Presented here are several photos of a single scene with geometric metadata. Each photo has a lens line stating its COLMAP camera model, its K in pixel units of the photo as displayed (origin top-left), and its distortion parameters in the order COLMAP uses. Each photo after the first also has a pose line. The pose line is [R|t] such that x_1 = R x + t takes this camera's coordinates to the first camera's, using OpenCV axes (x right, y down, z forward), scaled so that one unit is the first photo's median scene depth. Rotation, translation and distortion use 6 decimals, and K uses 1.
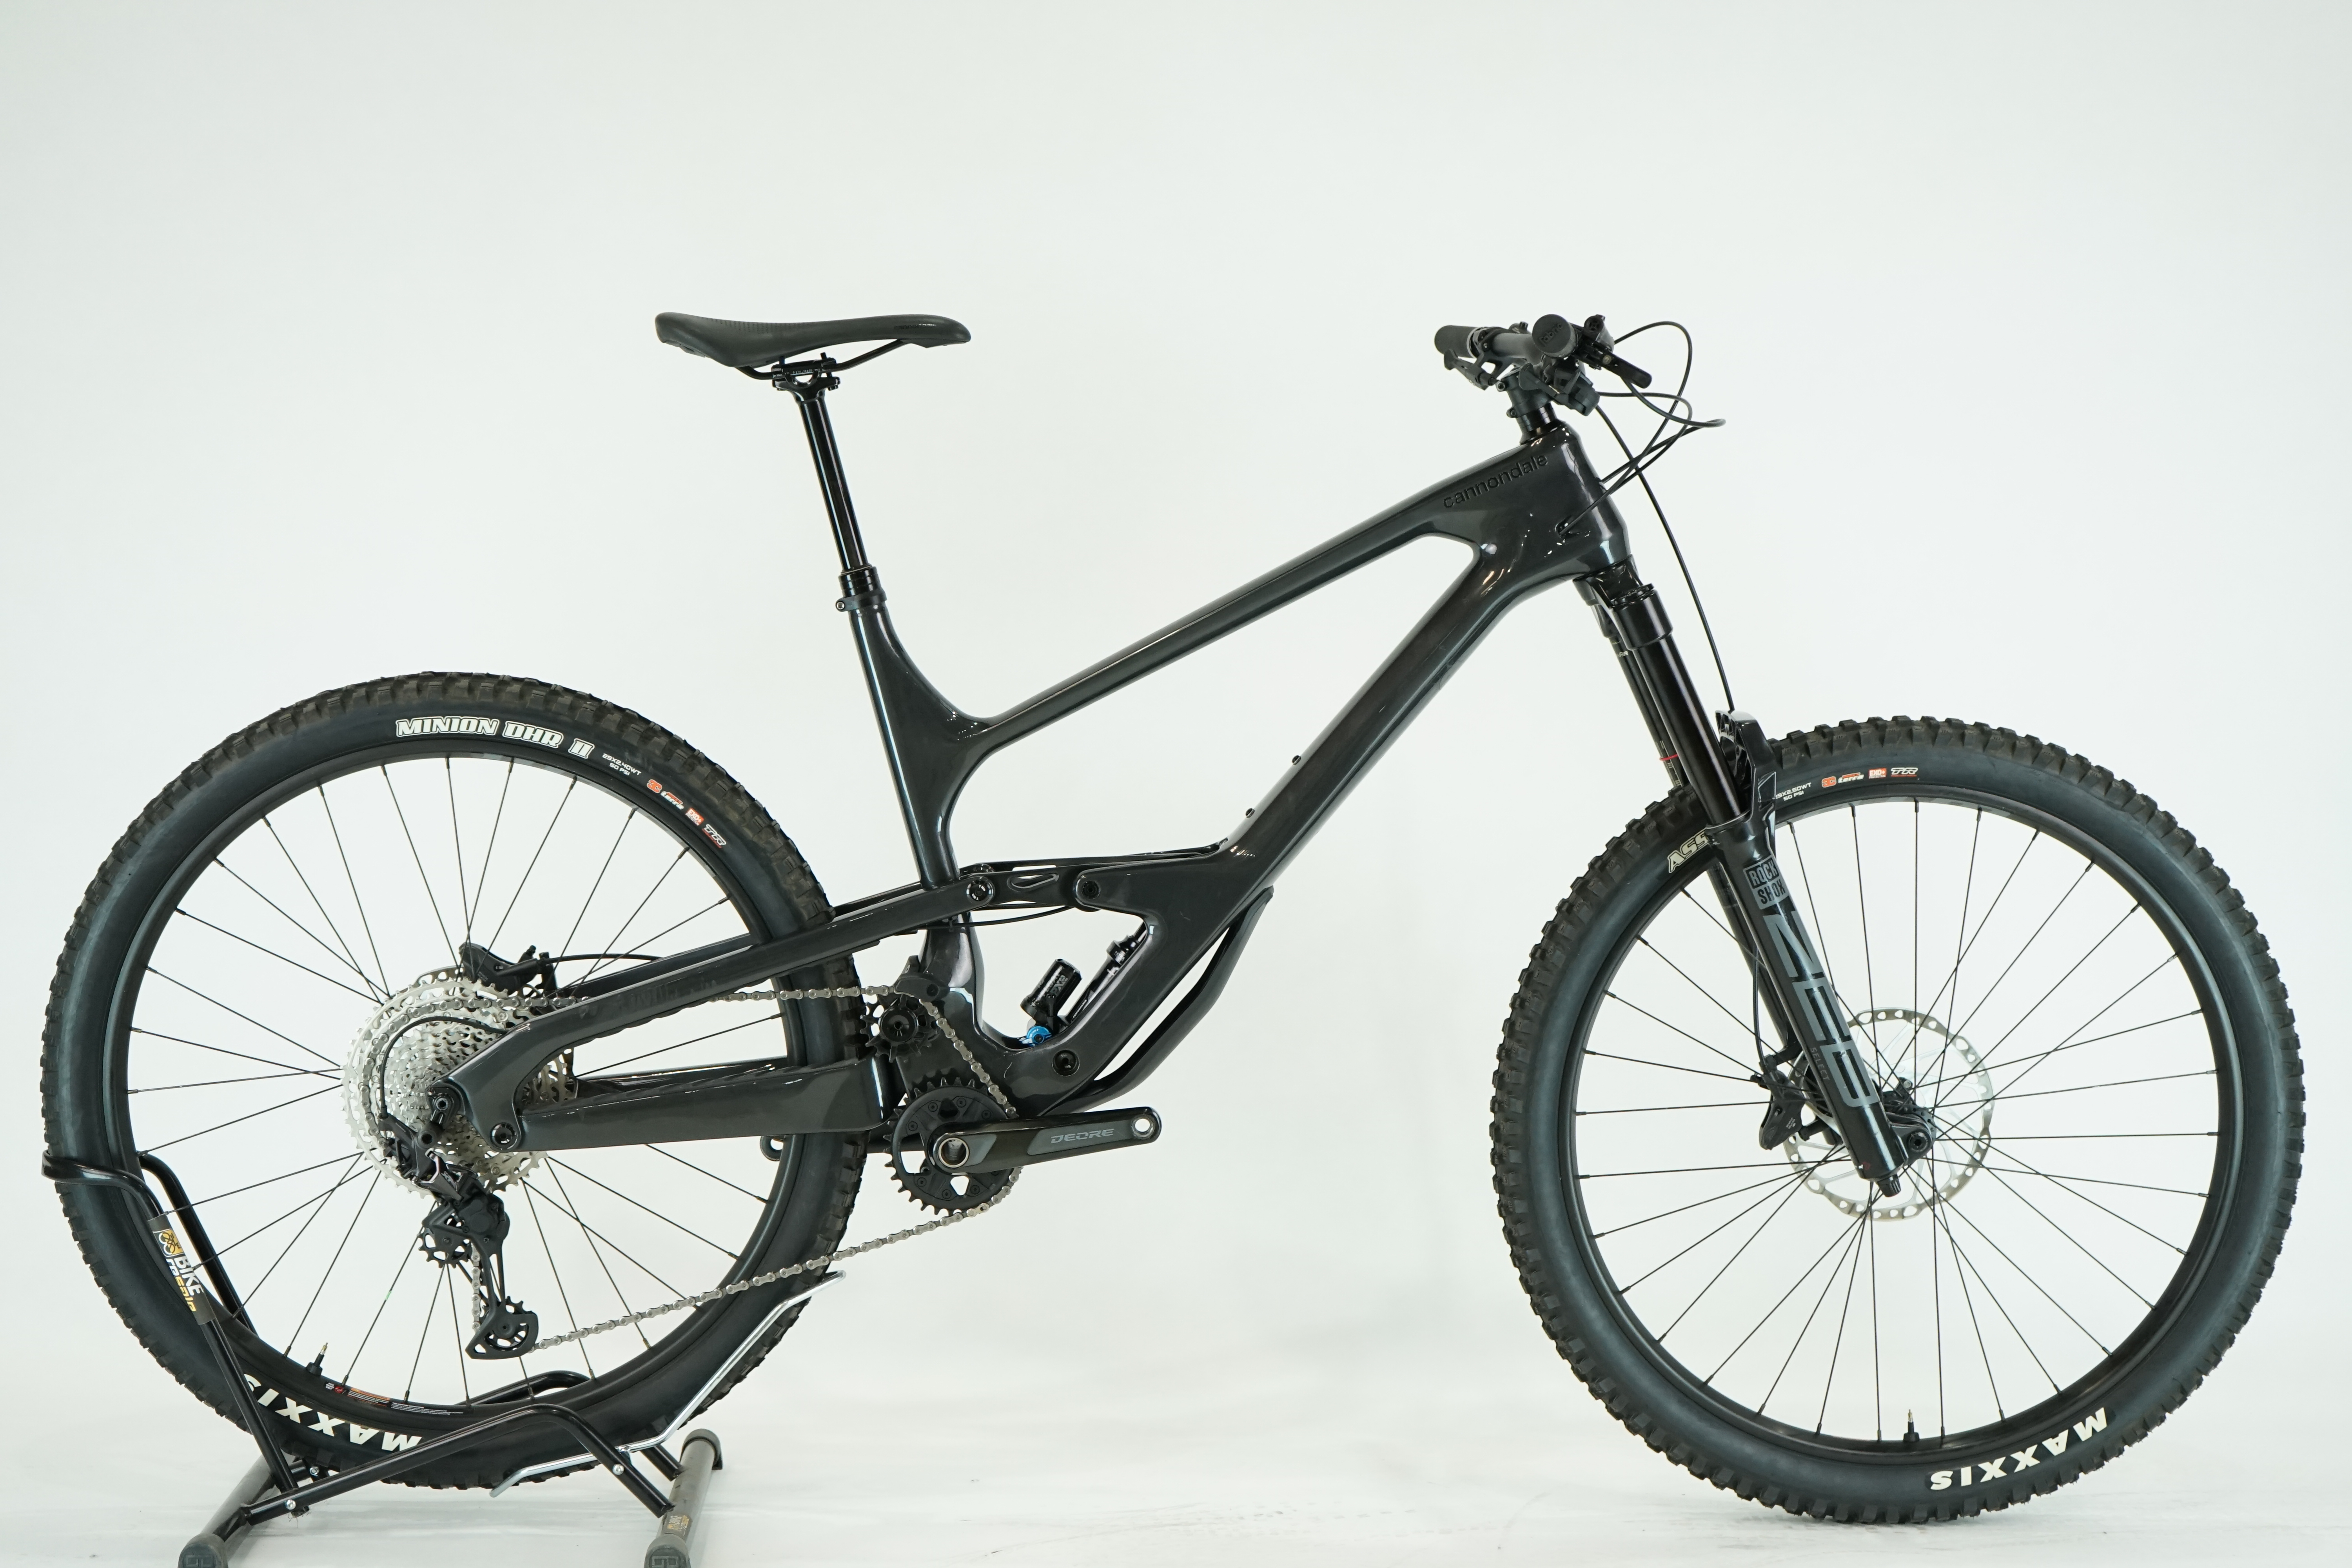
lens RADIAL K [[3900.2, 0, 1176.0], [0, 3900.2, 784.0], [0, 0, 1]] dist [0.005782, 0.122287]
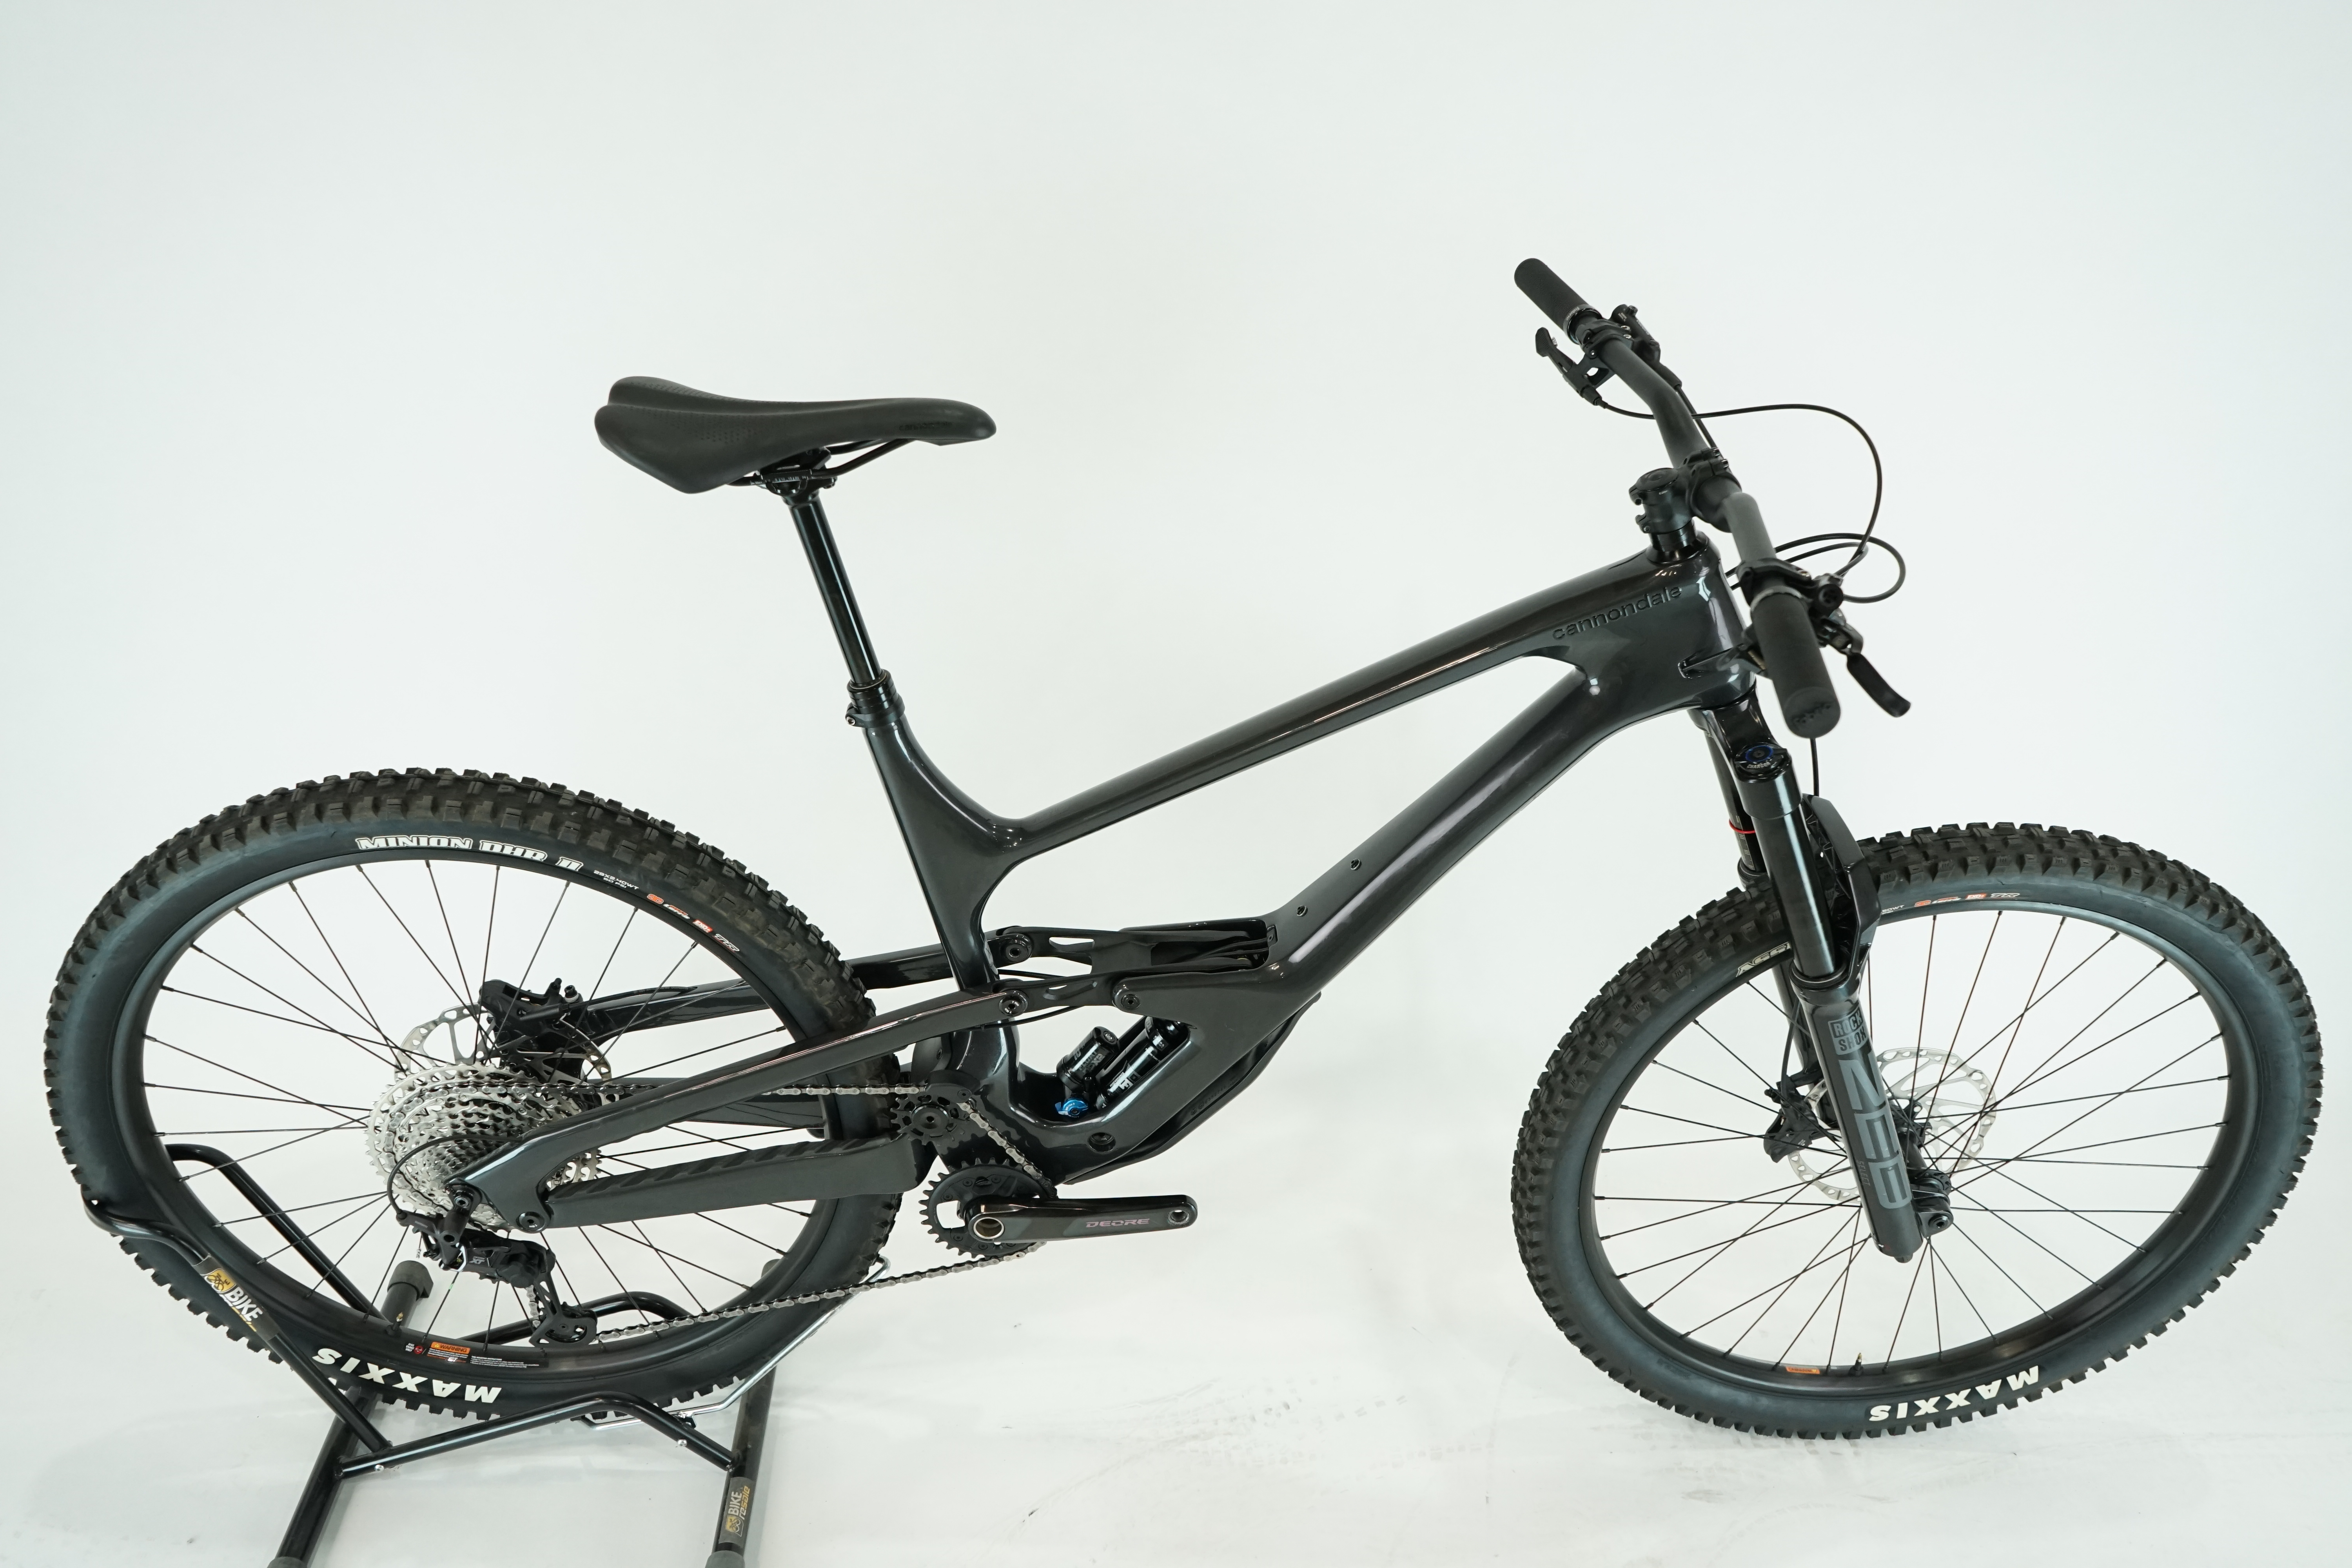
lens RADIAL K [[1891.6, 0, 1176.0], [0, 1891.6, 784.0], [0, 0, 1]] dist [-0.003183, -0.002387]
pose [[0.999517, 0.023454, 0.020381, -0.021181], [-0.030106, 0.893323, 0.448405, -0.223077], [-0.007690, -0.448802, 0.893598, 0.608051]]
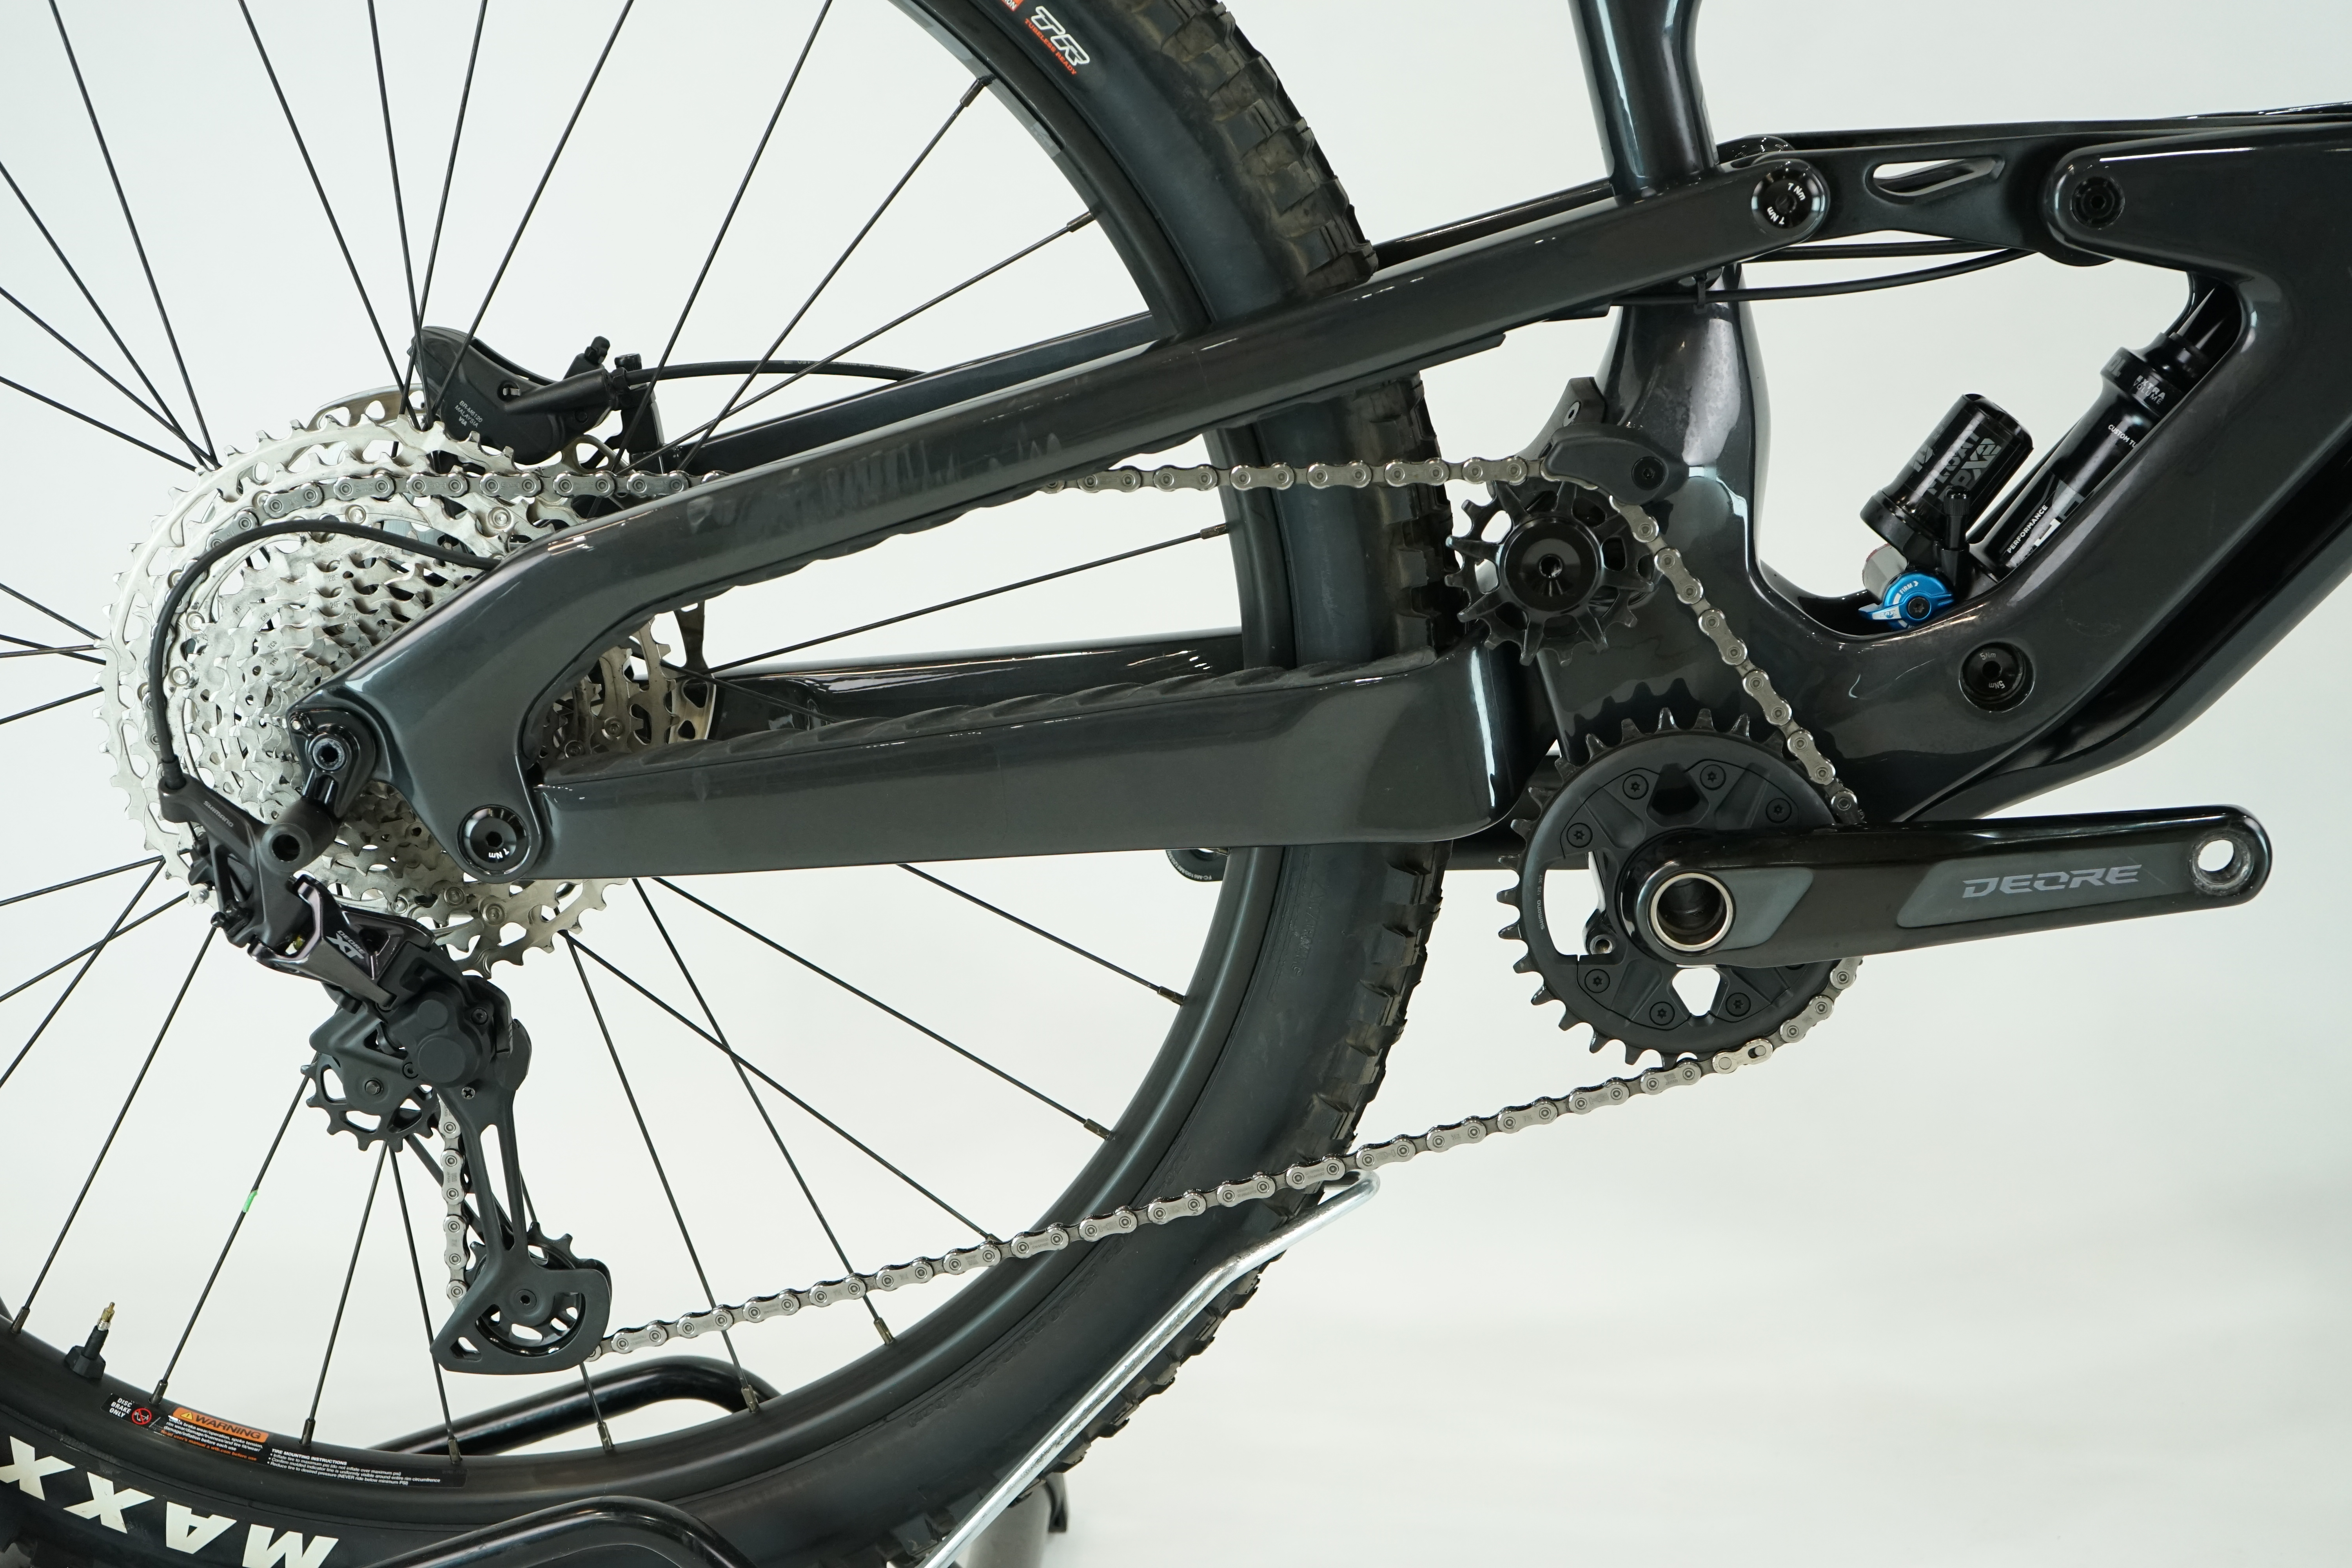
lens RADIAL K [[3470.6, 0, 1176.0], [0, 3470.6, 784.0], [0, 0, 1]] dist [-0.001179, -0.079996]
pose [[0.996337, 0.026036, -0.081453, -0.078166], [-0.013404, 0.988299, 0.151942, 0.032472], [0.084456, -0.150294, 0.985027, 0.662819]]
